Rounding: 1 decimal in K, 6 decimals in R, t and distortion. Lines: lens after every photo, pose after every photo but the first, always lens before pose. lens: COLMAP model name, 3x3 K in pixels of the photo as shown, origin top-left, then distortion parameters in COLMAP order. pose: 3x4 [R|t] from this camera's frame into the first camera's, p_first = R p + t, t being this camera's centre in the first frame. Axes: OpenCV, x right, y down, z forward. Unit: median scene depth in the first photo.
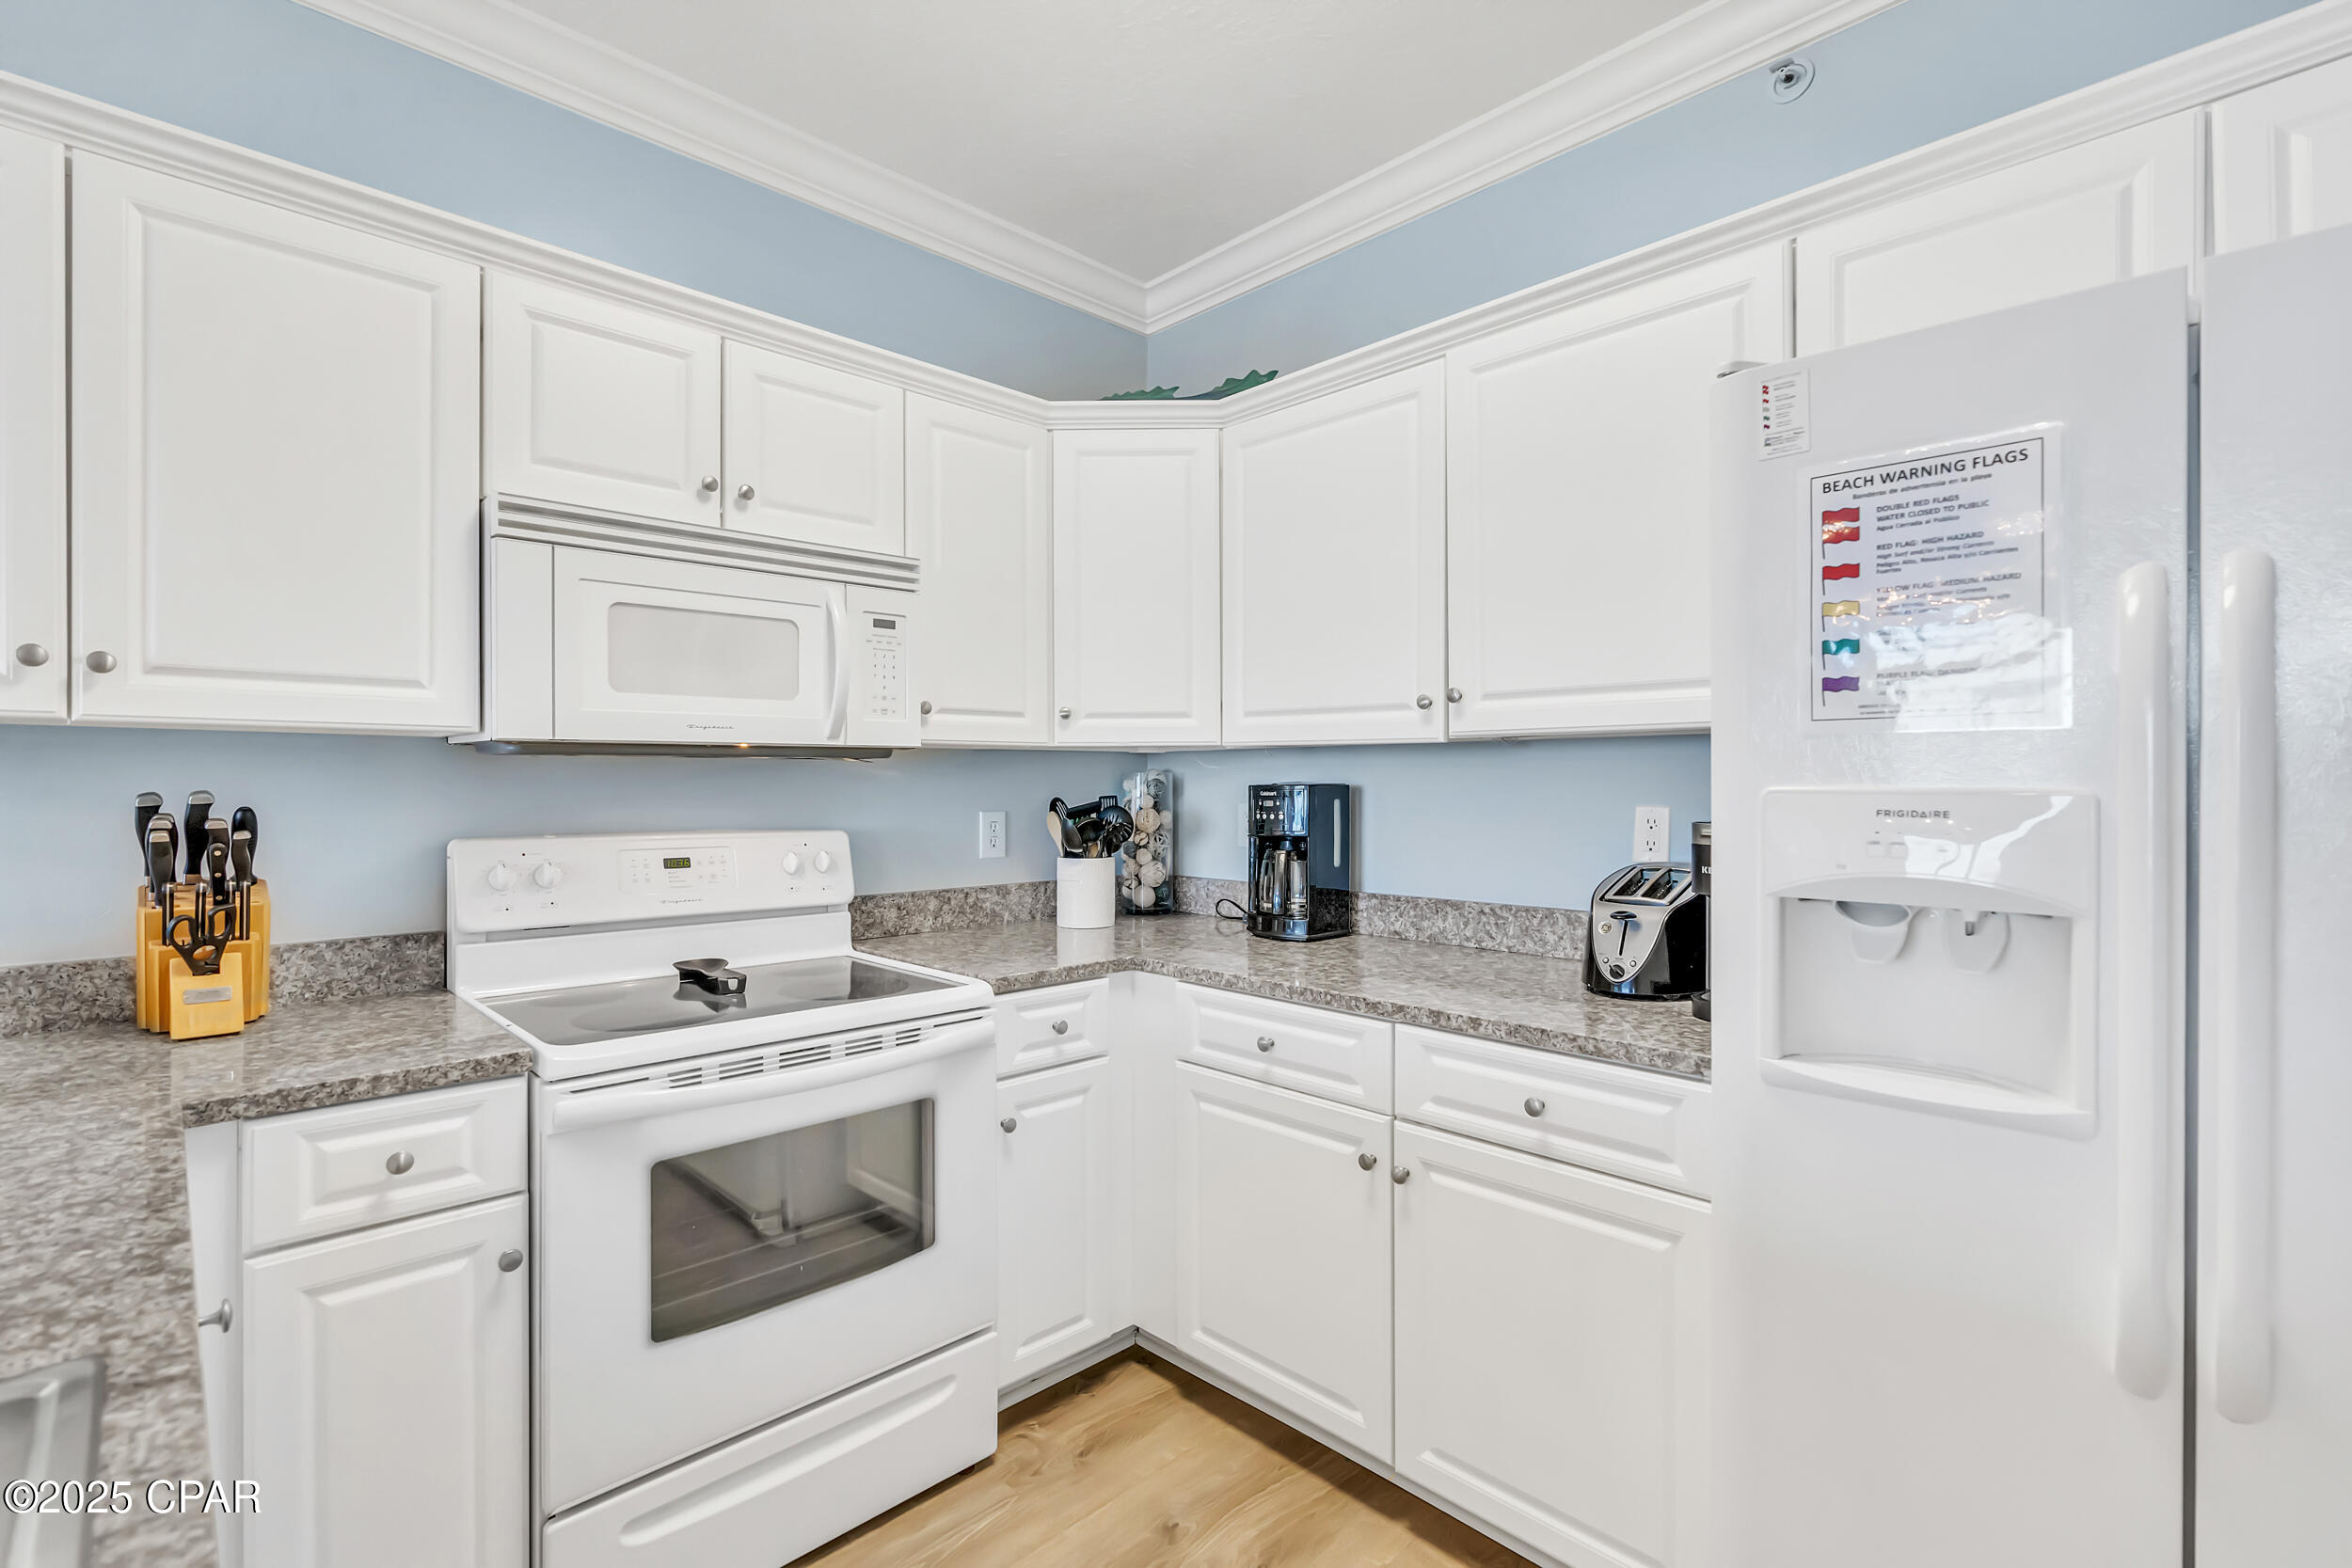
lens RADIAL K [[1055.4, 0, 1176.0], [0, 1055.4, 784.0], [0, 0, 1]] dist [-0.001673, 0.000361]
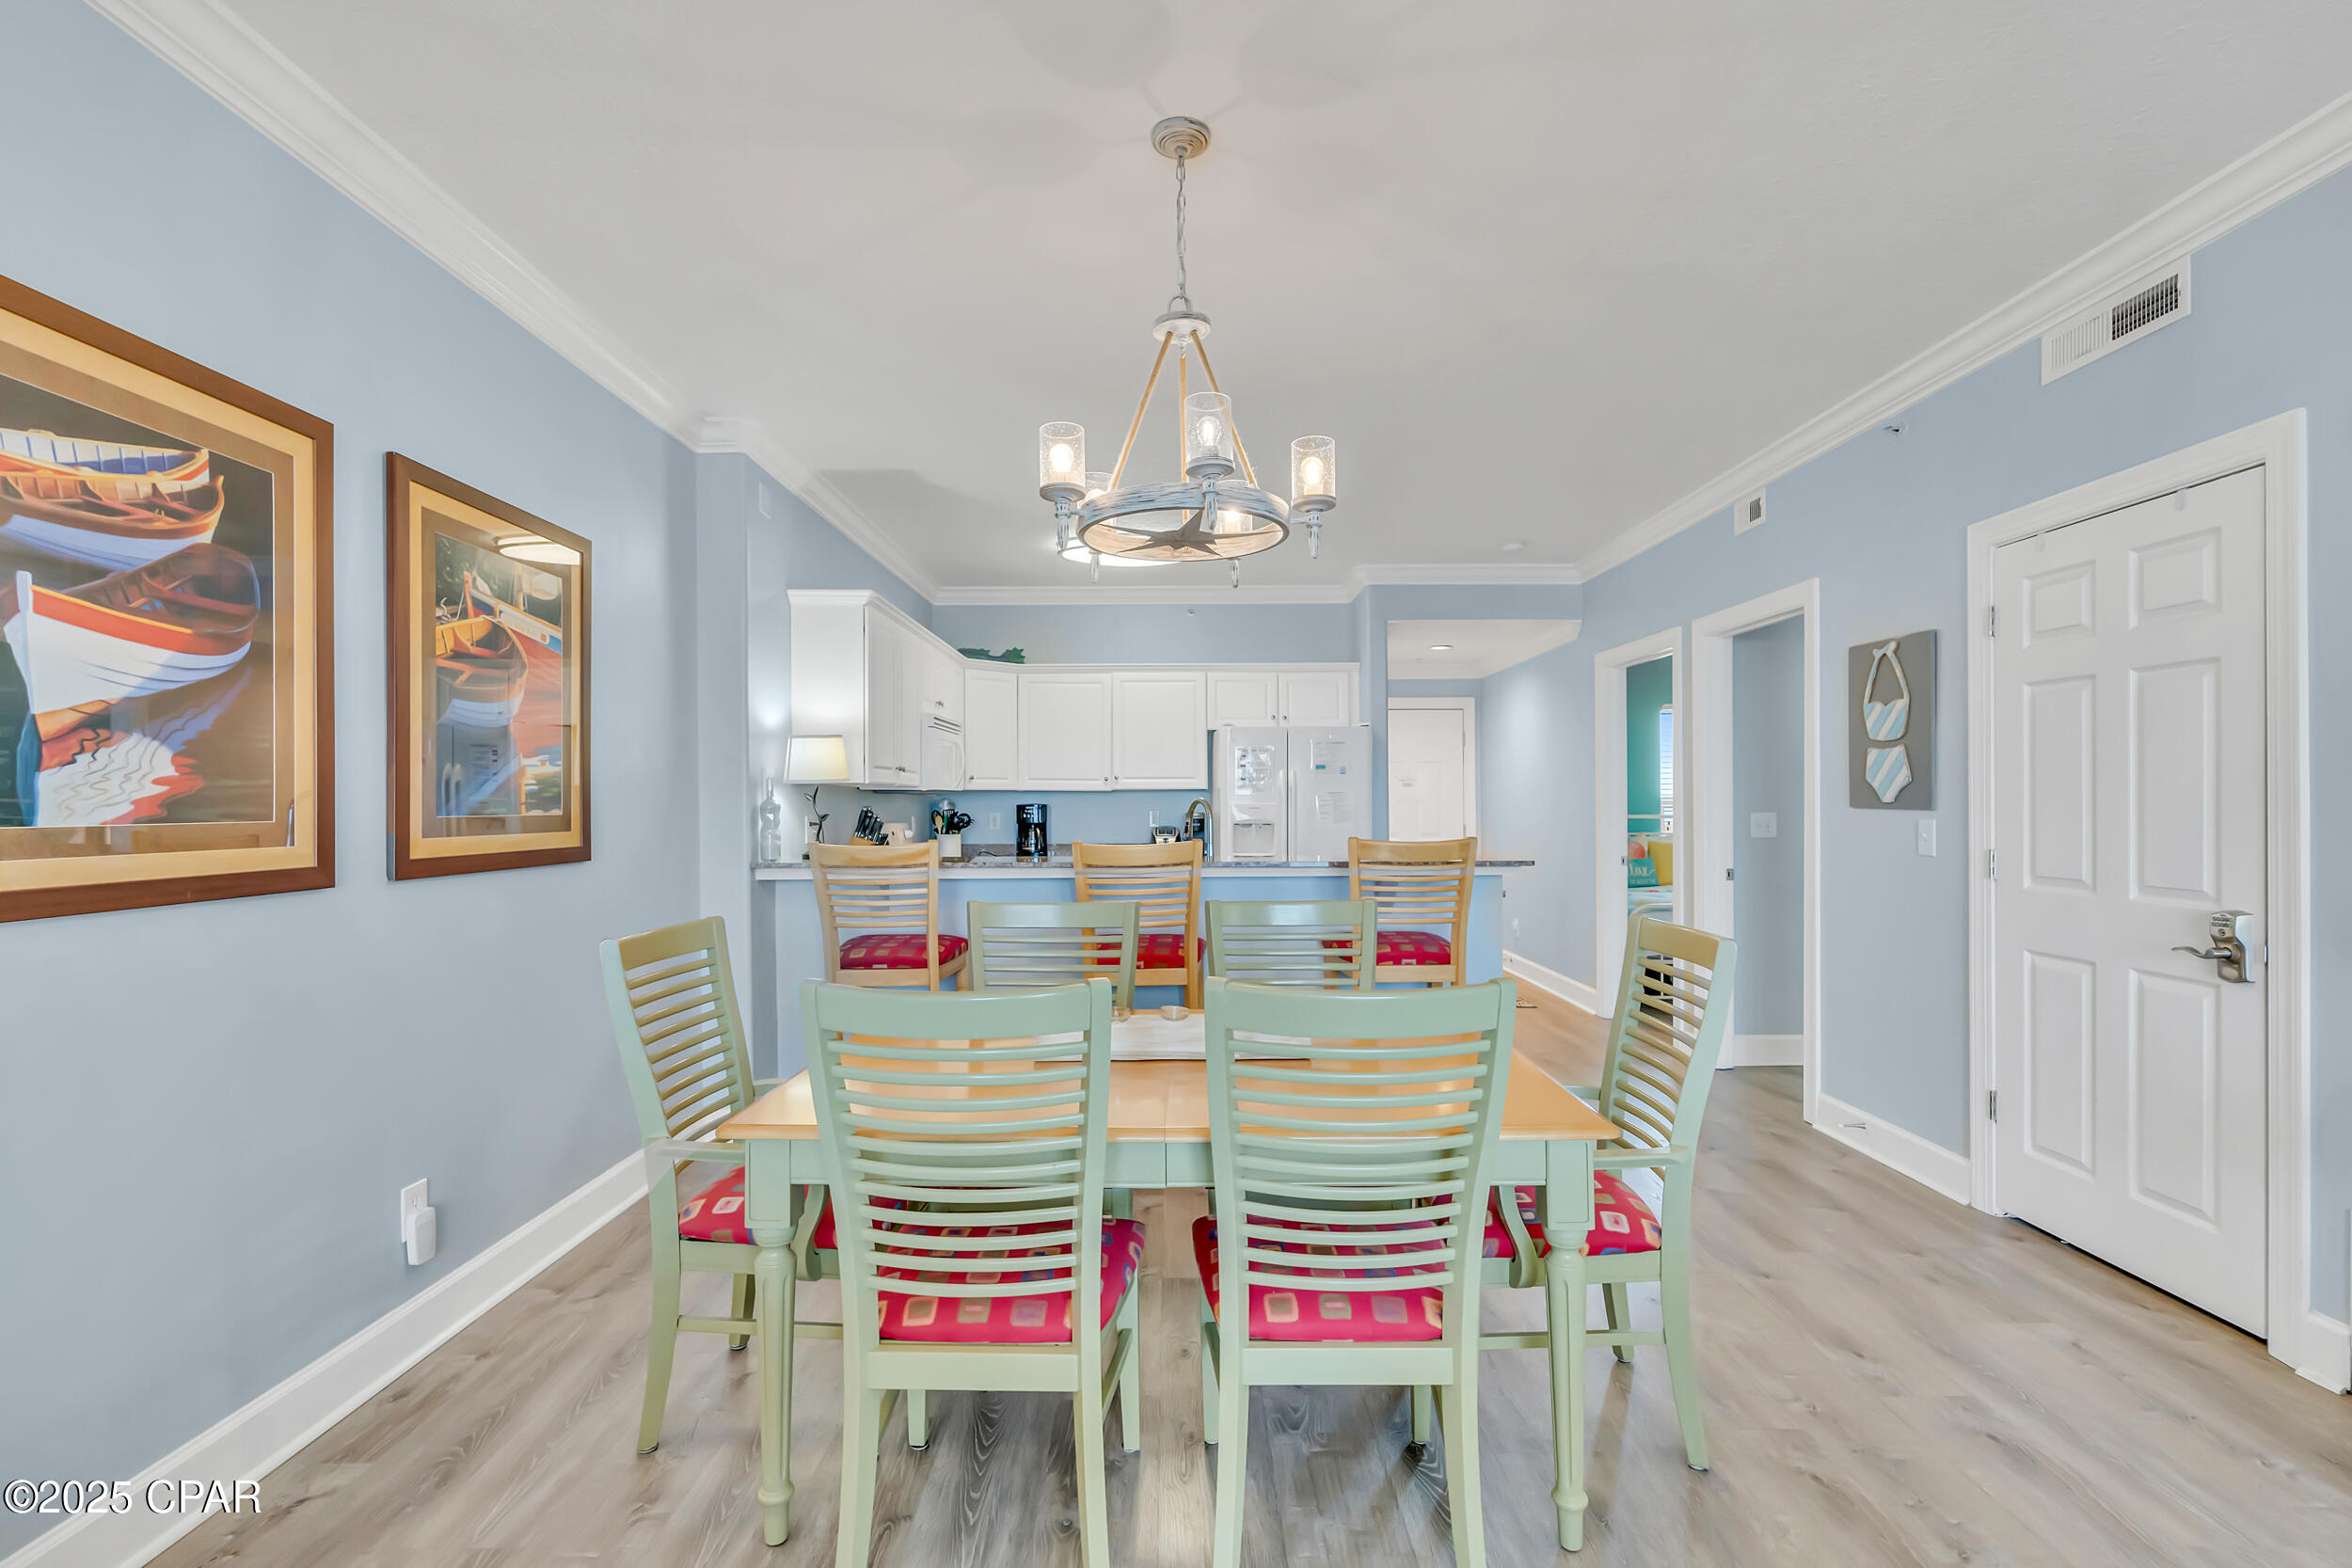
lens RADIAL K [[1060.0, 0, 1178.1], [0, 1060.0, 812.0], [0, 0, 1]] dist [-0.011977, -0.000346]
pose [[0.694866, -0.006472, 0.719110, -1.980379], [0.003970, 0.999979, 0.005165, 0.009080], [-0.719128, -0.000734, 0.694877, -1.448065]]
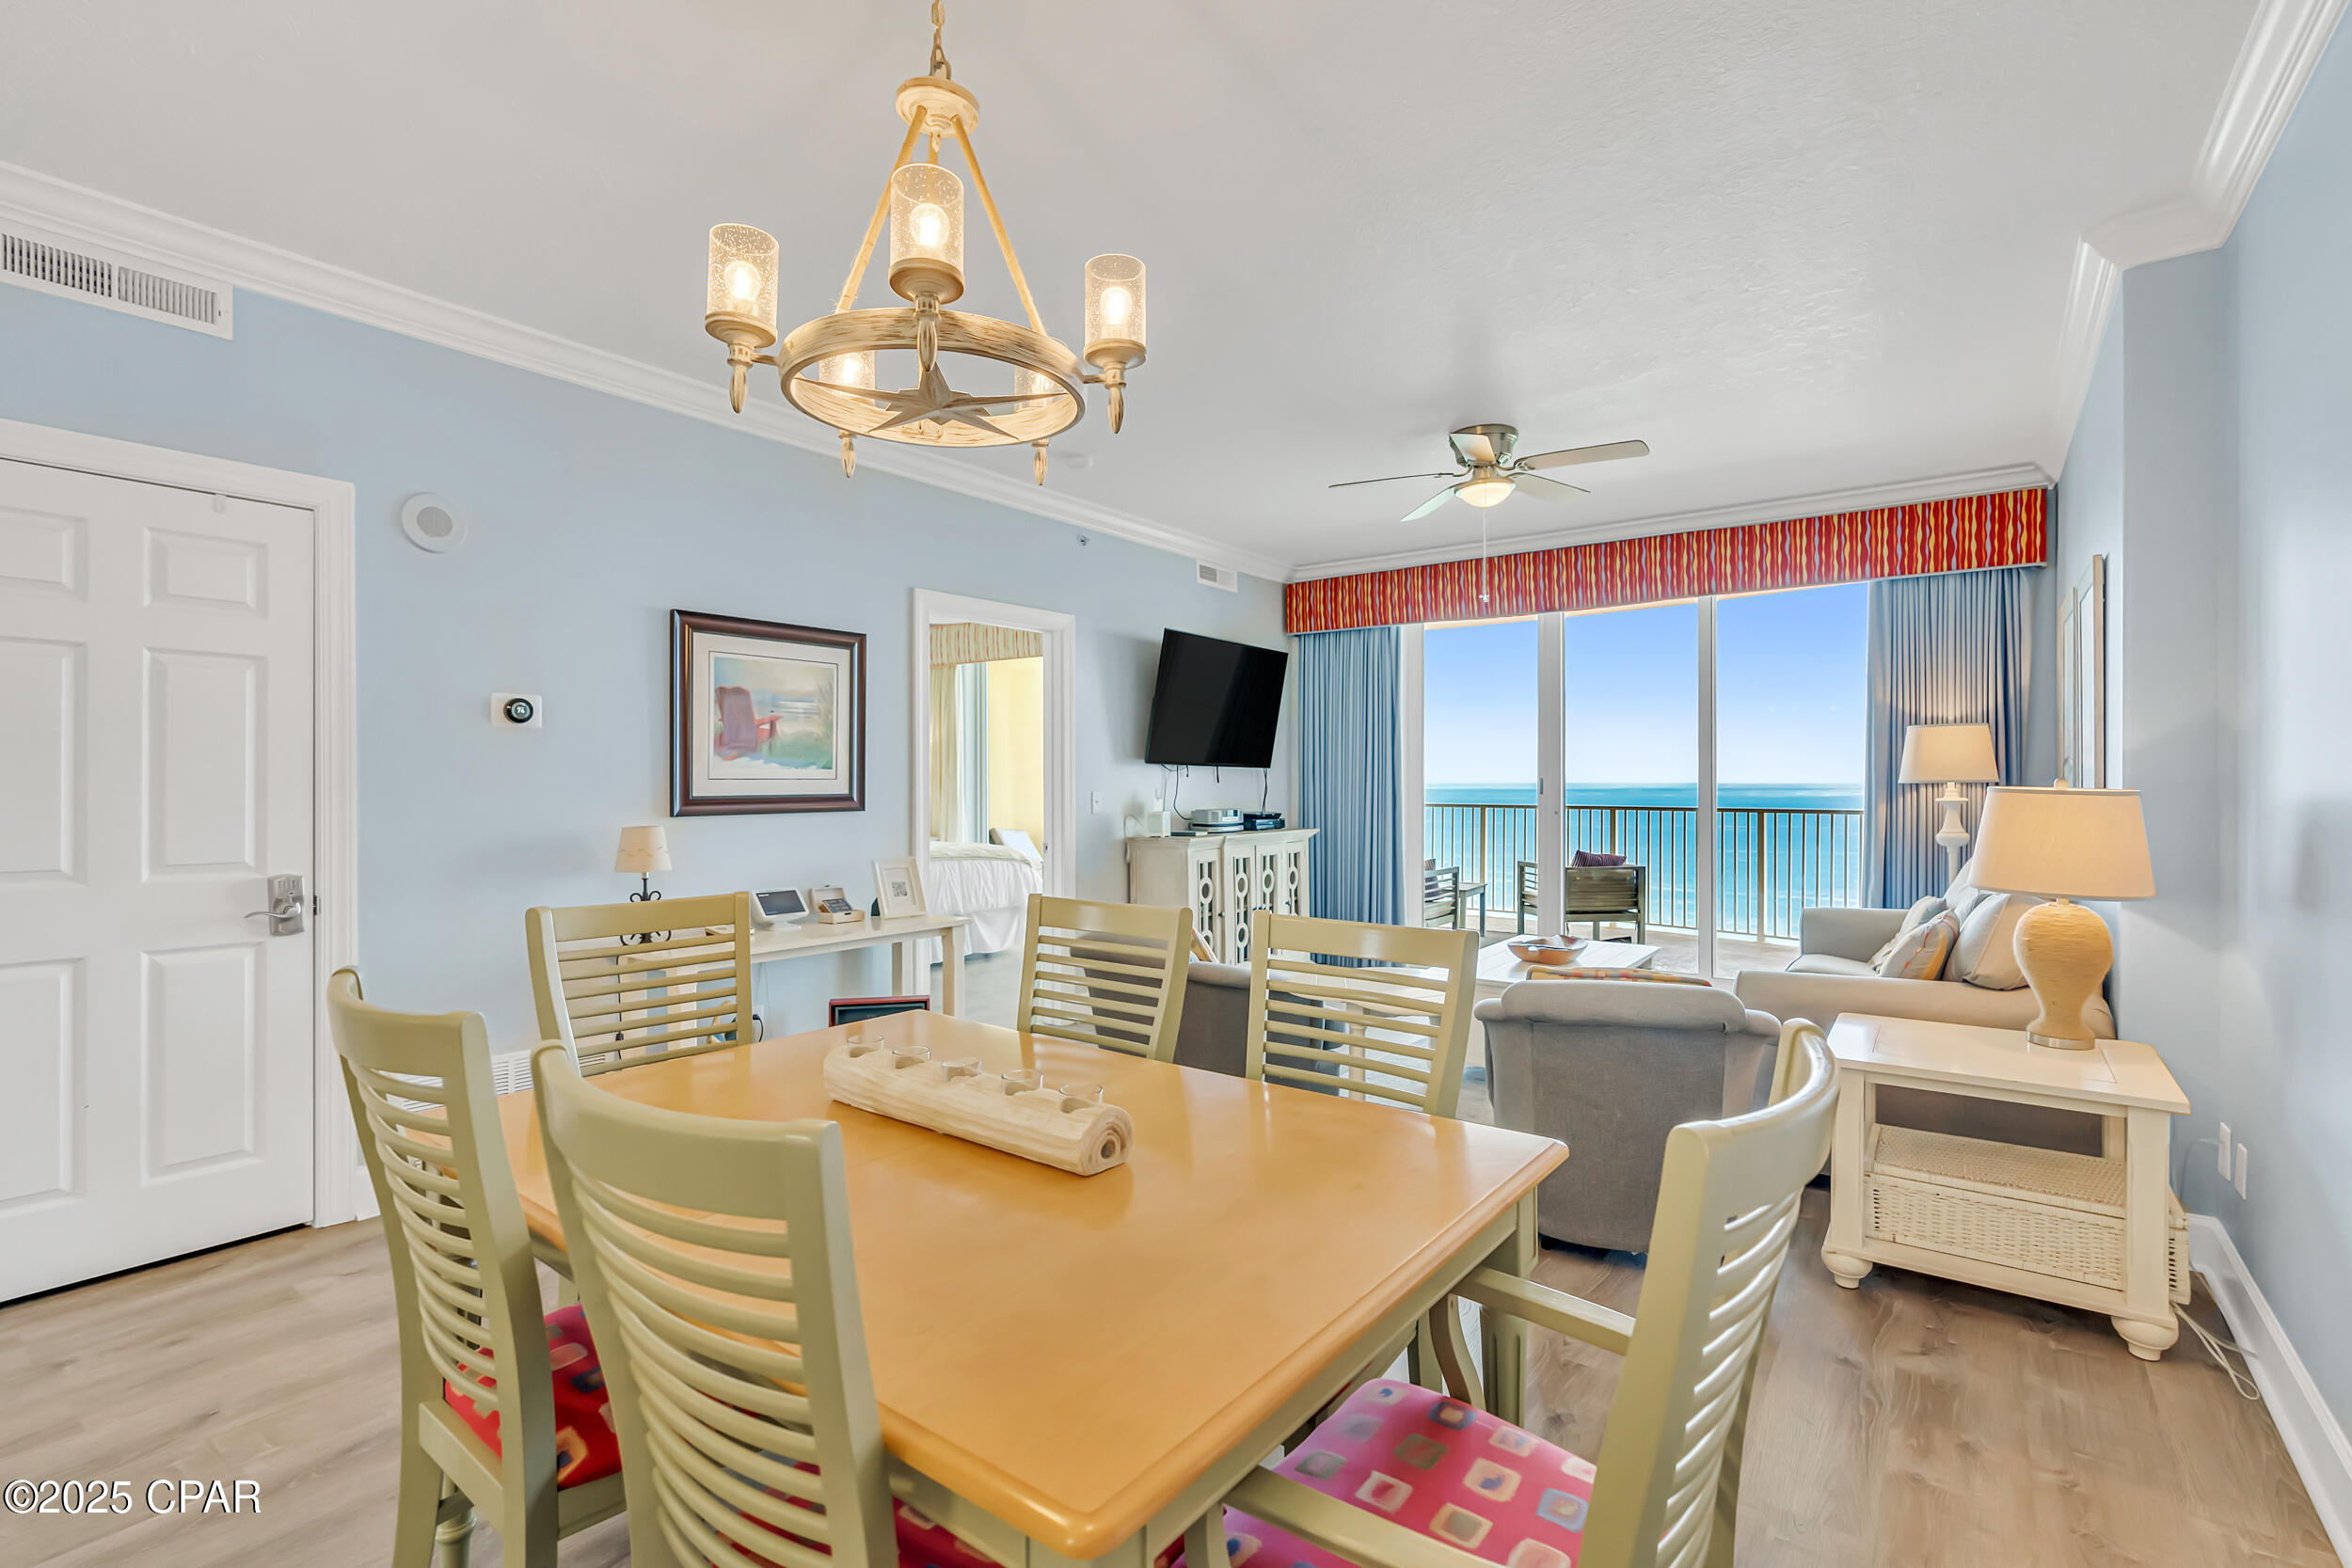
lens RADIAL K [[1058.9, 0, 1182.7], [0, 1058.9, 780.5], [0, 0, 1]] dist [-0.006967, 0.000473]
pose [[-0.986453, 0.001845, -0.164033, -1.240728], [0.001956, 0.999998, -0.000514, 0.008676], [0.164032, -0.000828, -0.986455, 0.120038]]
